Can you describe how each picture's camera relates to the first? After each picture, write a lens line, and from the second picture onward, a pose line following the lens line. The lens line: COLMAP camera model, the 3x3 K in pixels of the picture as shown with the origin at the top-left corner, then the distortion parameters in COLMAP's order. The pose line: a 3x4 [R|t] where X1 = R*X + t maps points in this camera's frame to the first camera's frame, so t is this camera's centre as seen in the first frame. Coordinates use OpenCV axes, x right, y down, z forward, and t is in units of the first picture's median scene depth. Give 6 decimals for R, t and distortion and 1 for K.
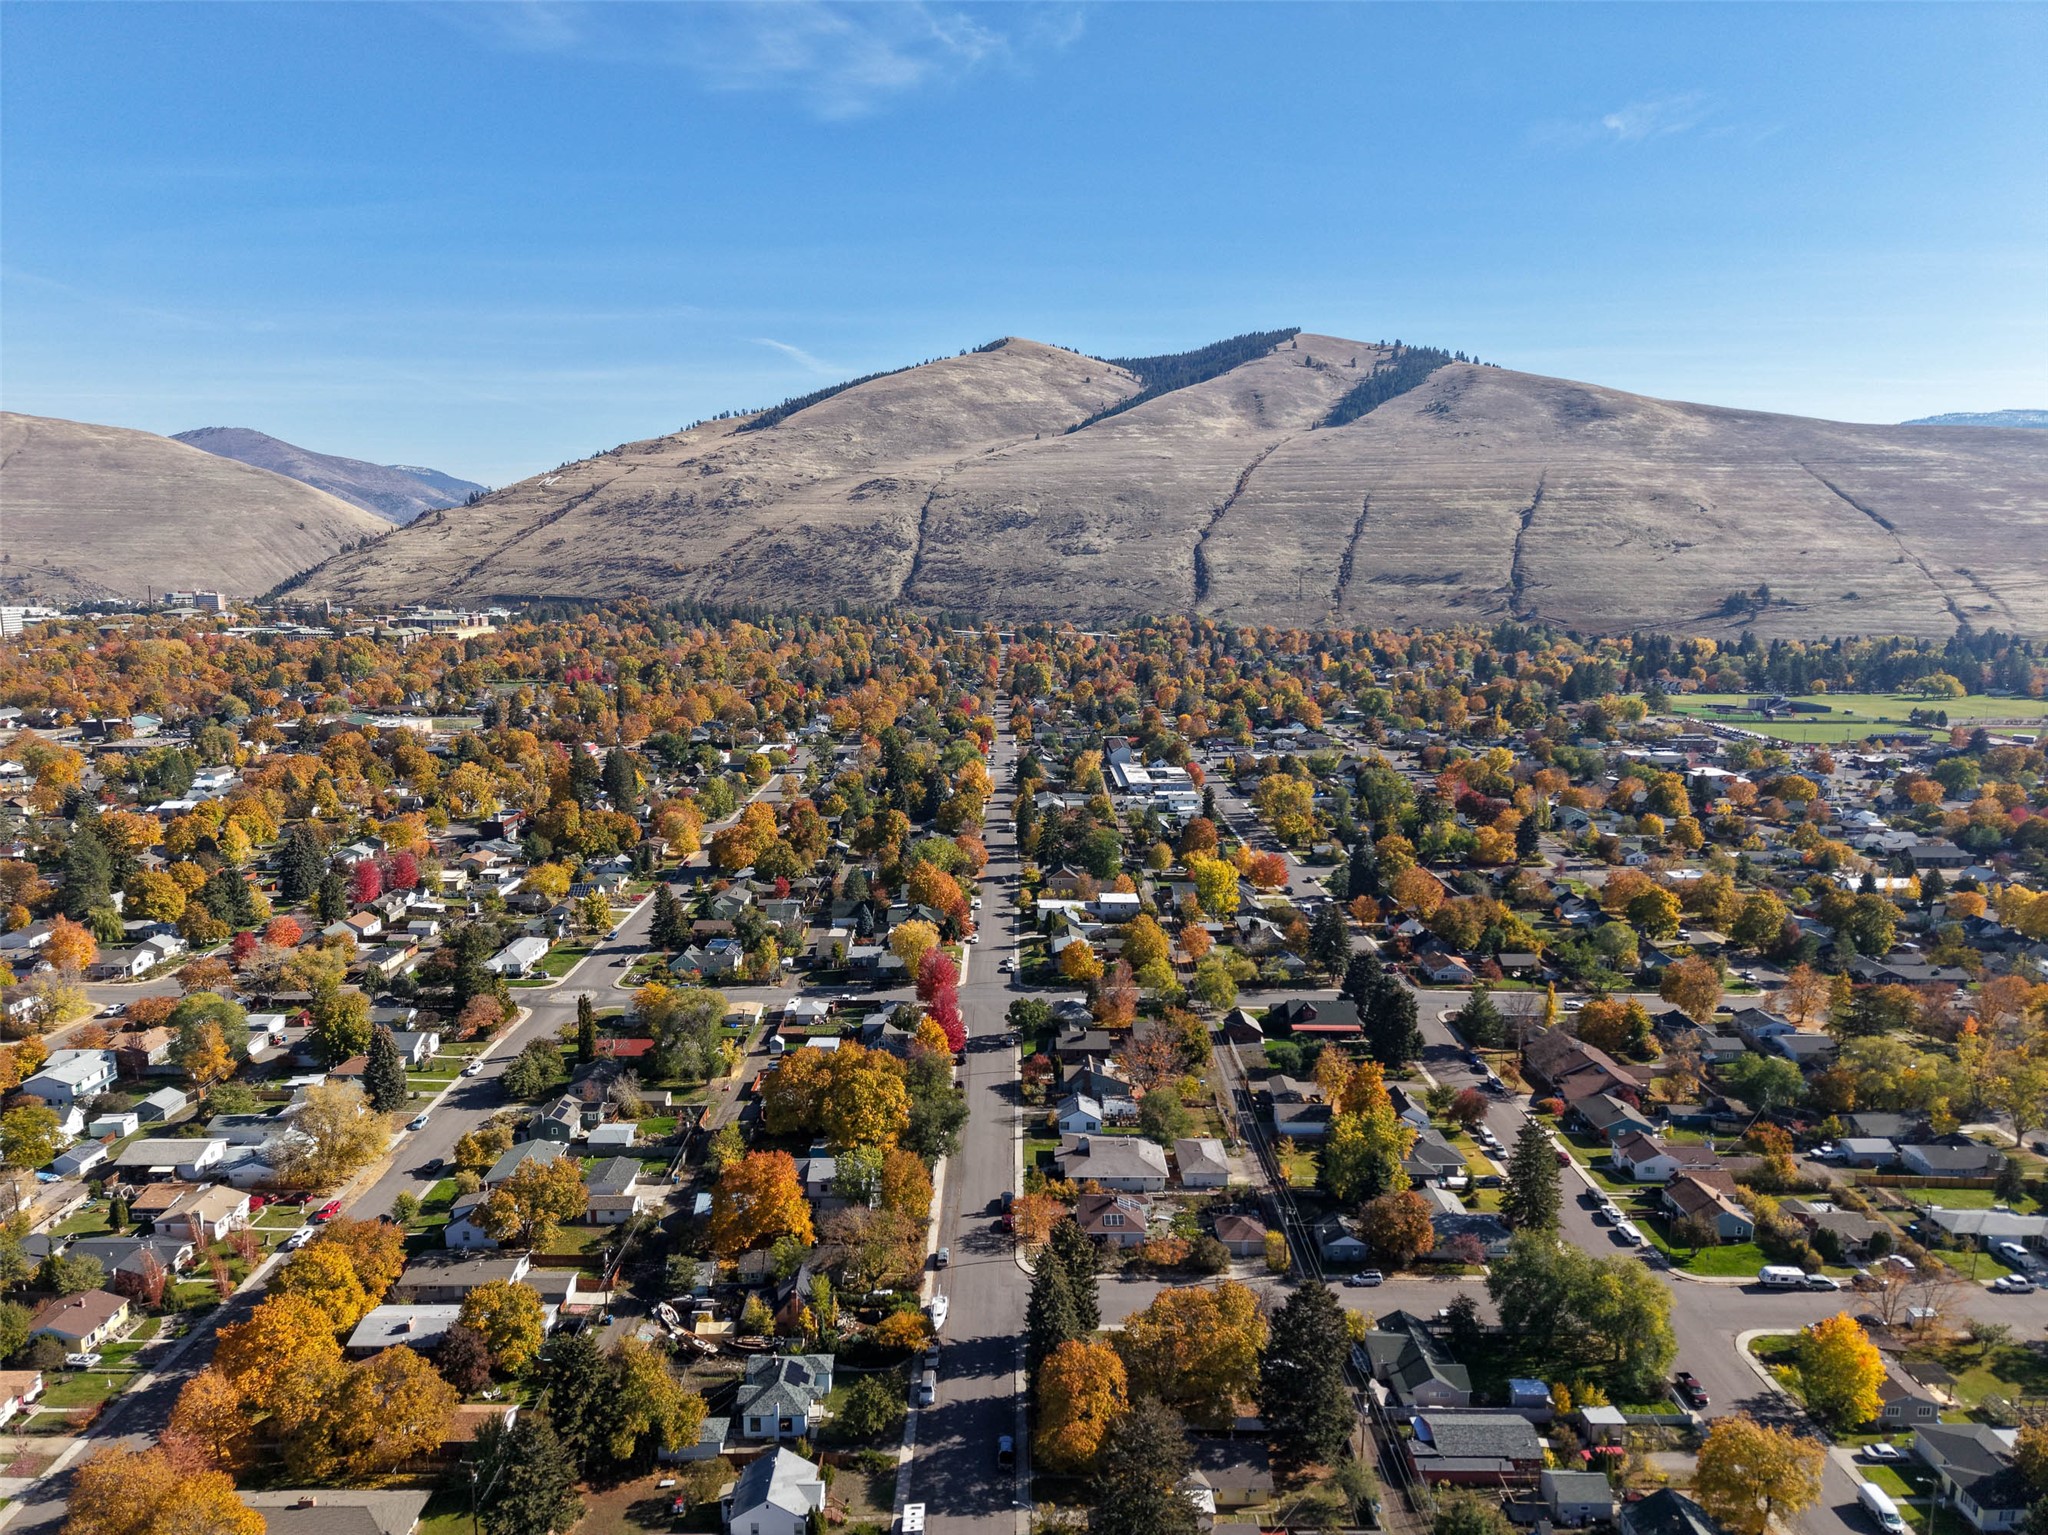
lens RADIAL K [[1377.2, 0, 974.4], [0, 1377.2, 763.9], [0, 0, 1]] dist [-0.005468, -0.001144]
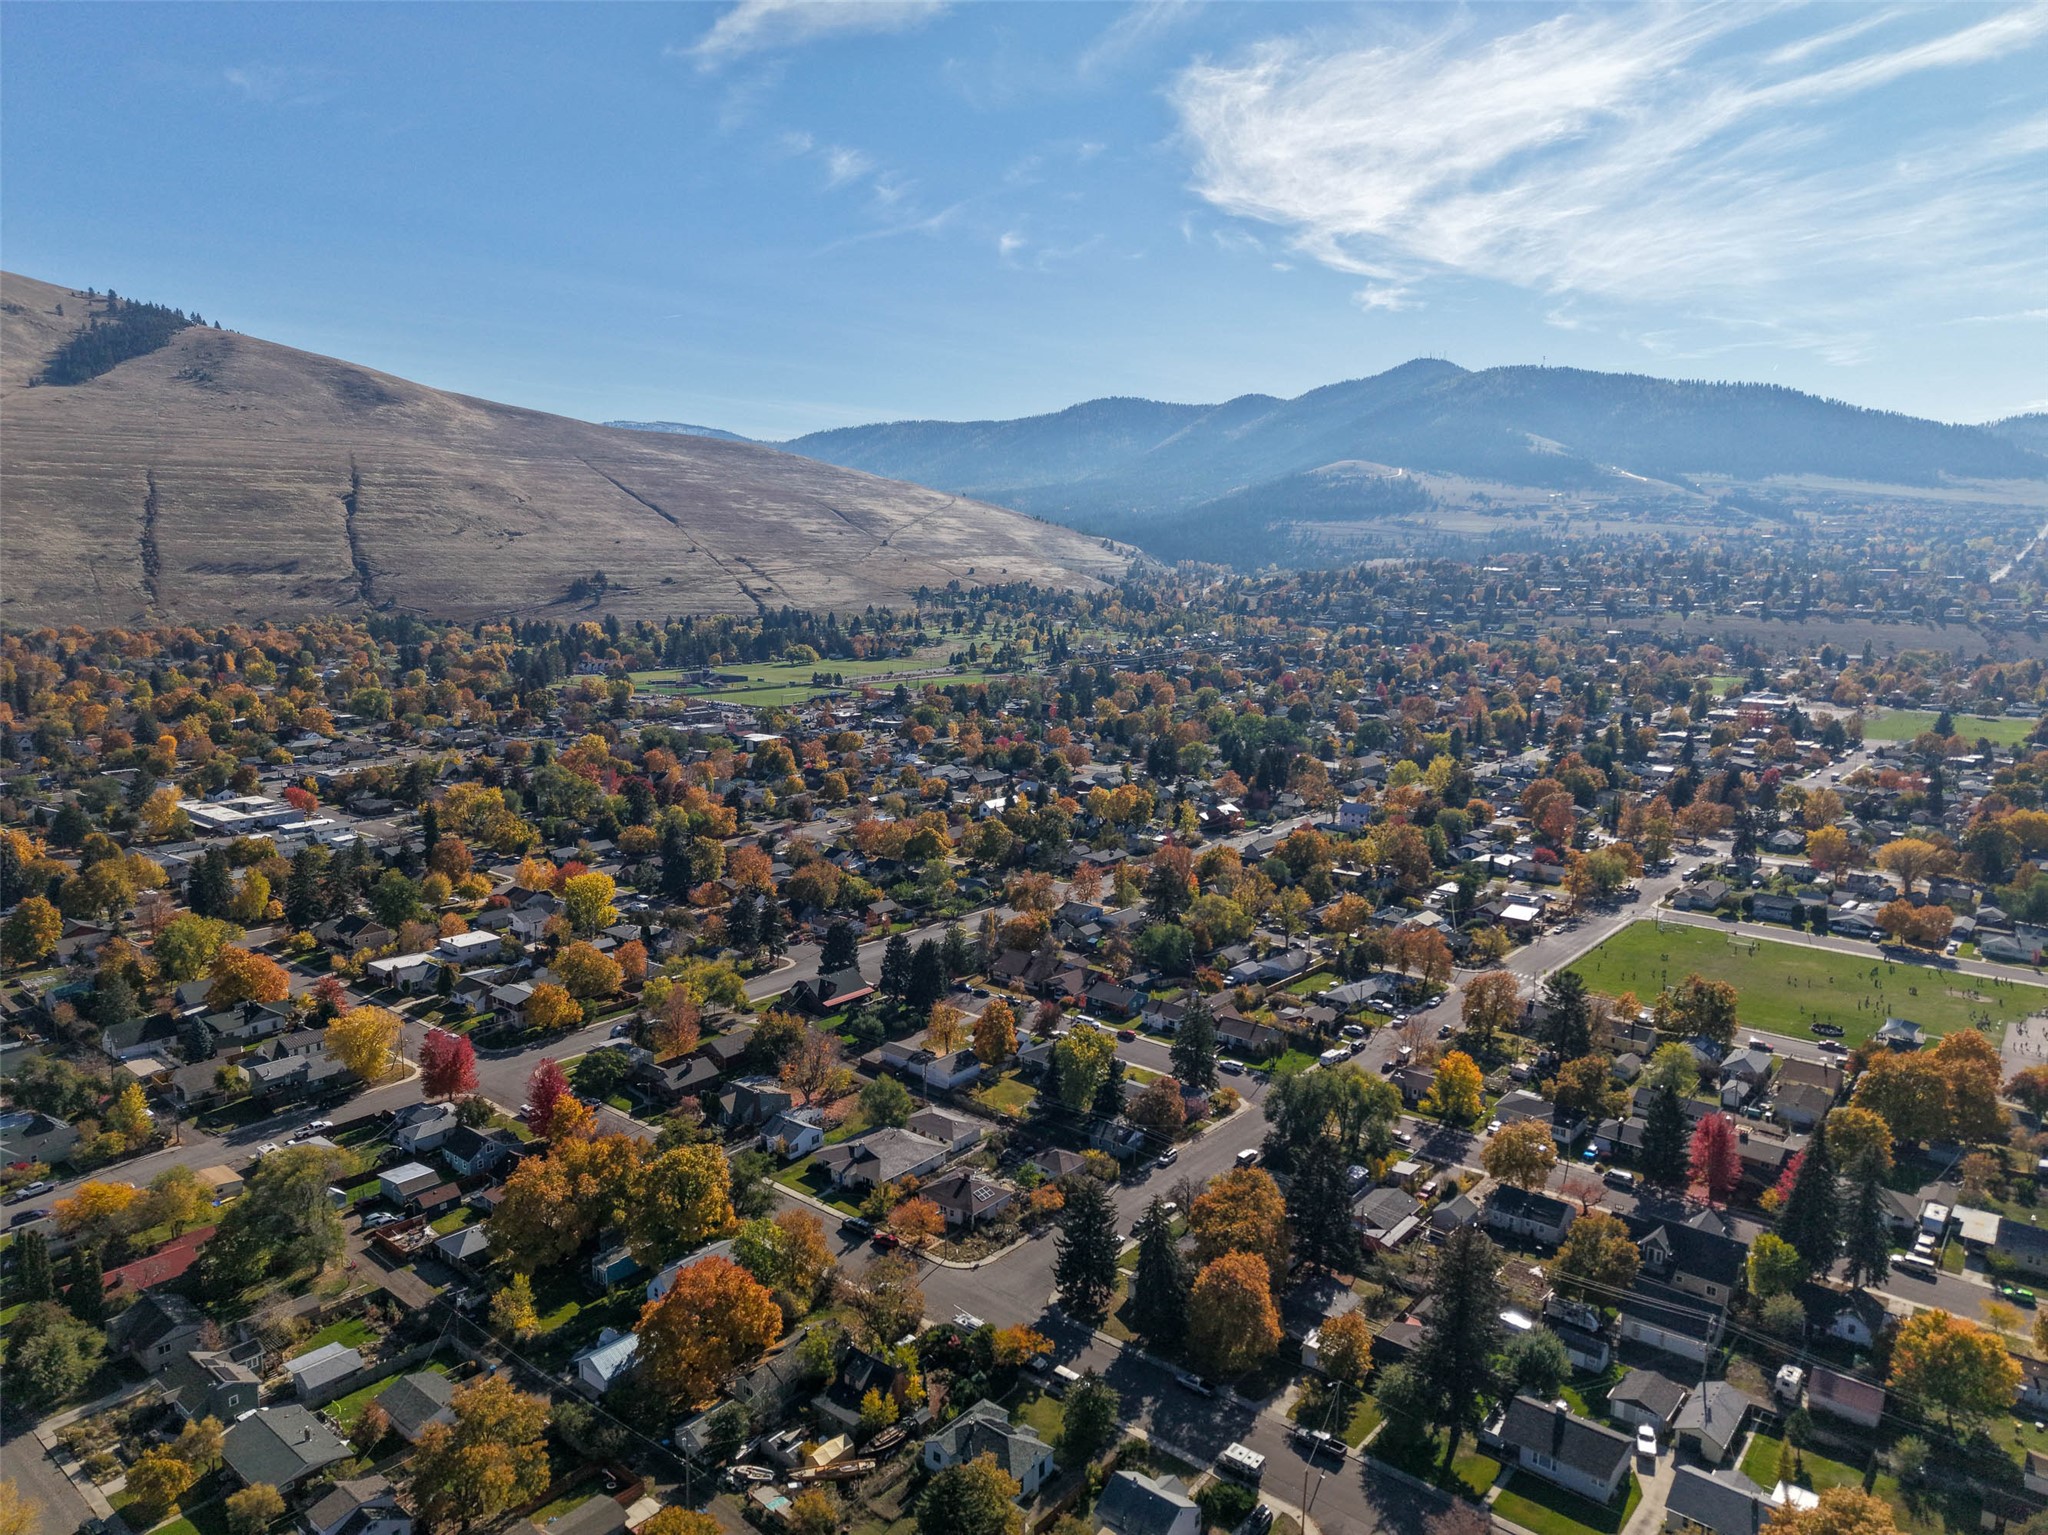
lens RADIAL K [[1439.6, 0, 1023.1], [0, 1439.6, 711.2], [0, 0, 1]] dist [-0.018800, -0.002479]
pose [[0.599950, -0.082254, 0.795798, -0.118831], [0.109168, 0.993814, 0.020420, -0.006854], [-0.792554, 0.074624, 0.605218, 0.052168]]
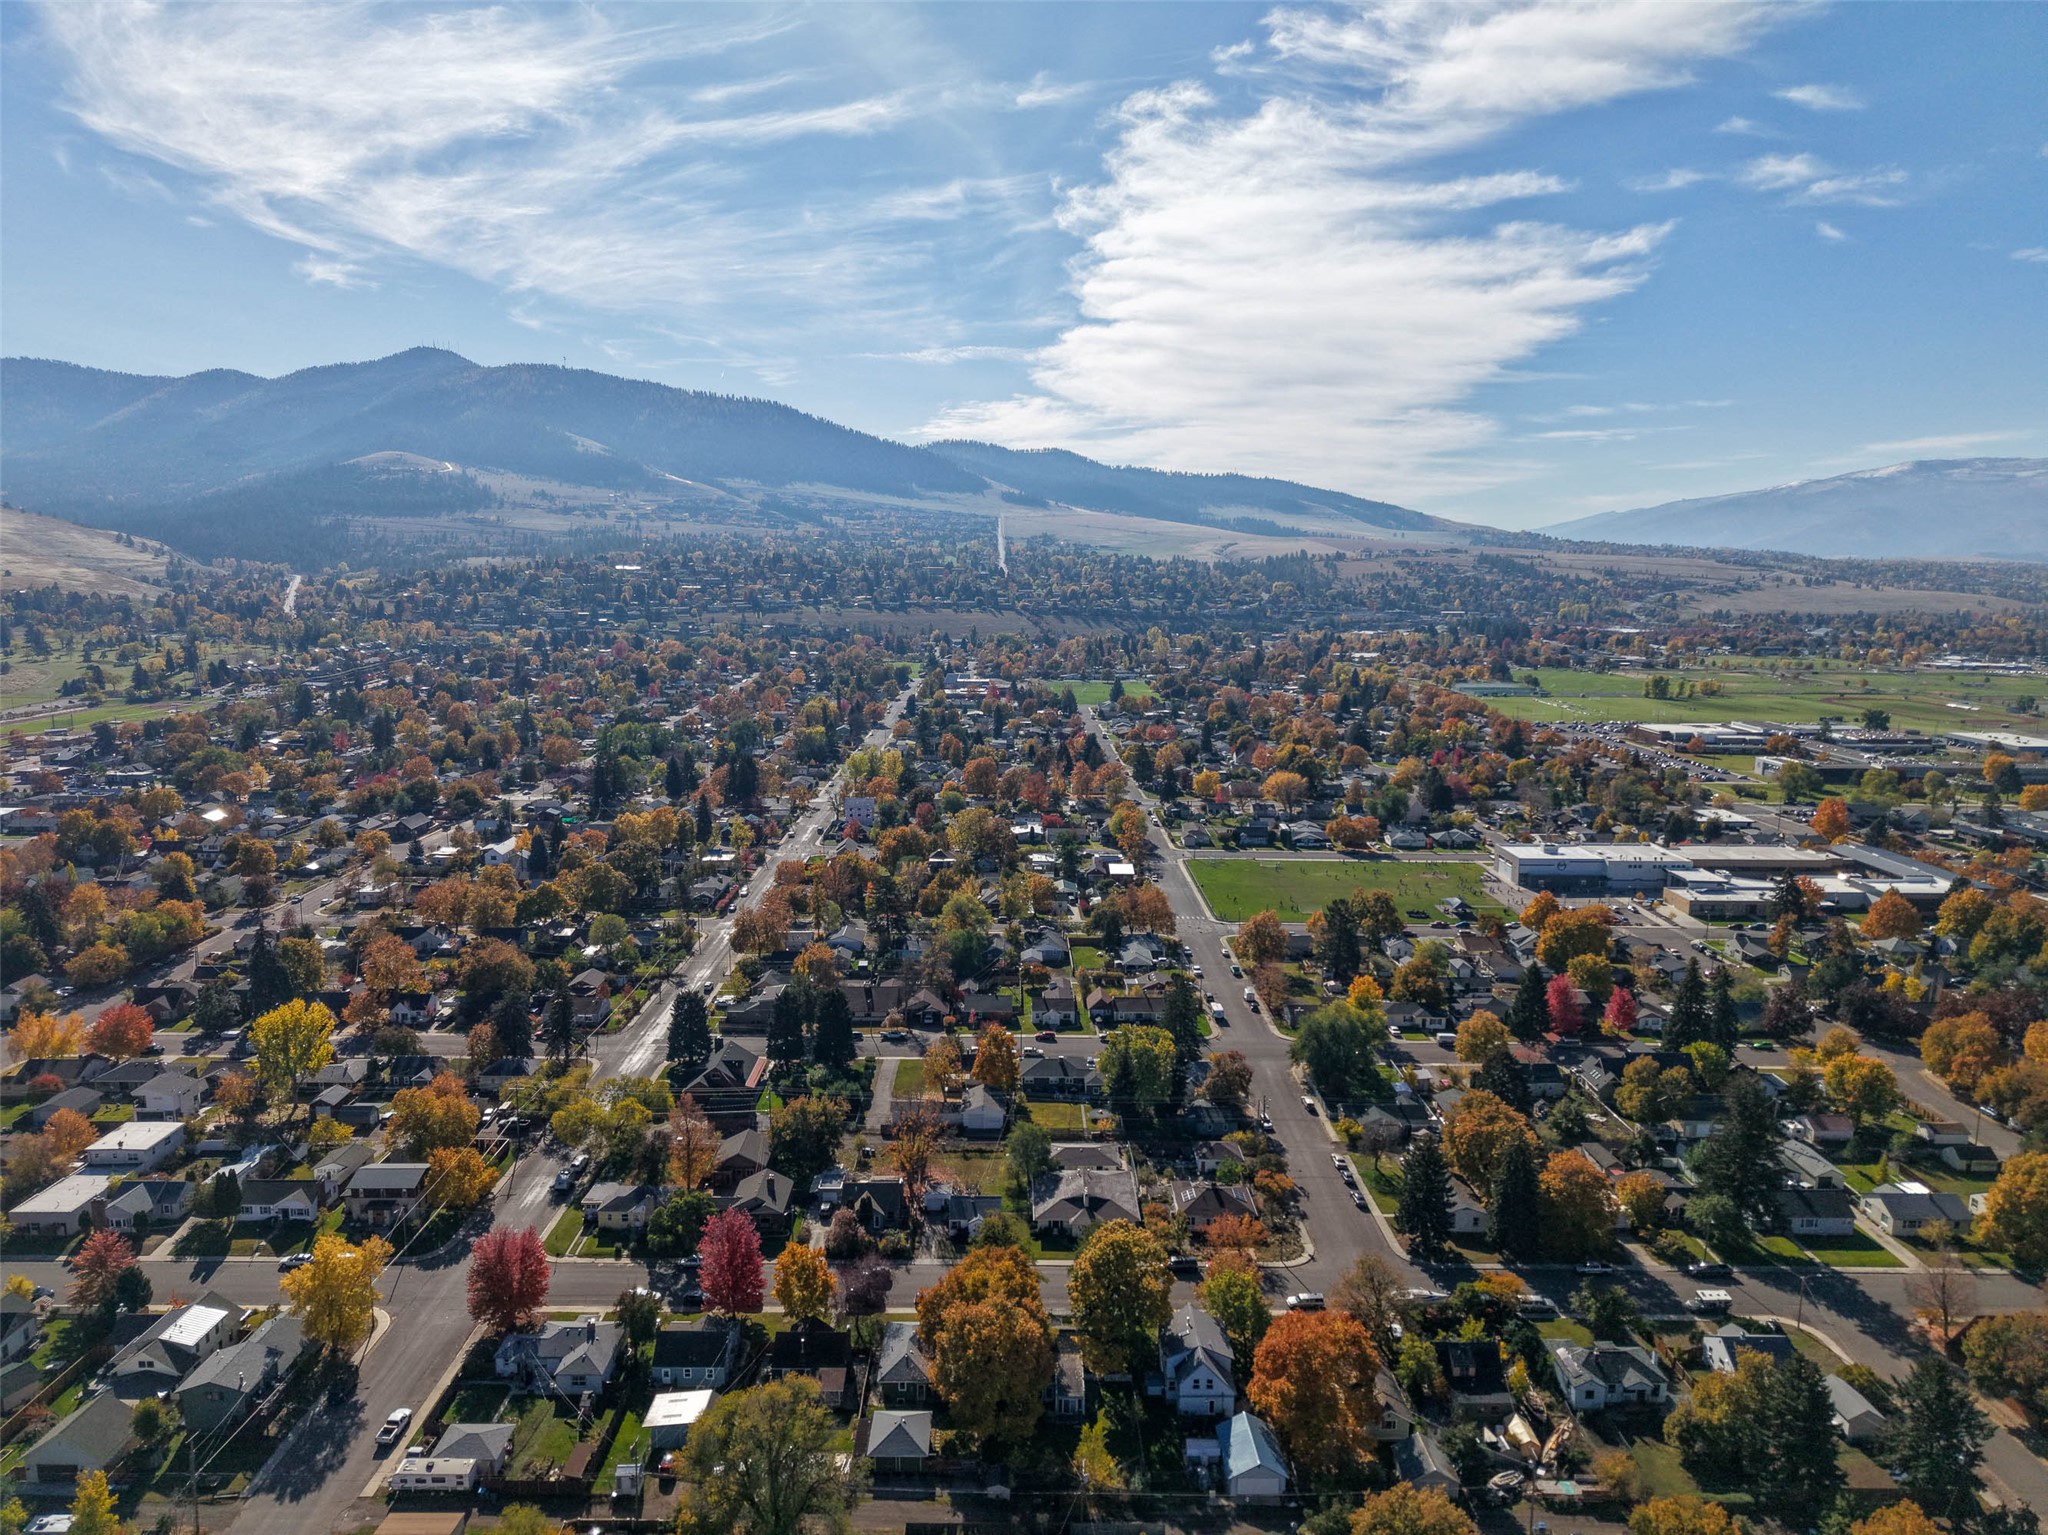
lens RADIAL K [[1400.6, 0, 1037.6], [0, 1400.6, 769.5], [0, 0, 1]] dist [-0.007503, -0.002398]
pose [[-0.086596, -0.148516, 0.985111, -0.151786], [0.133212, 0.978220, 0.159187, -0.029972], [-0.987297, 0.145013, -0.064925, 0.194249]]
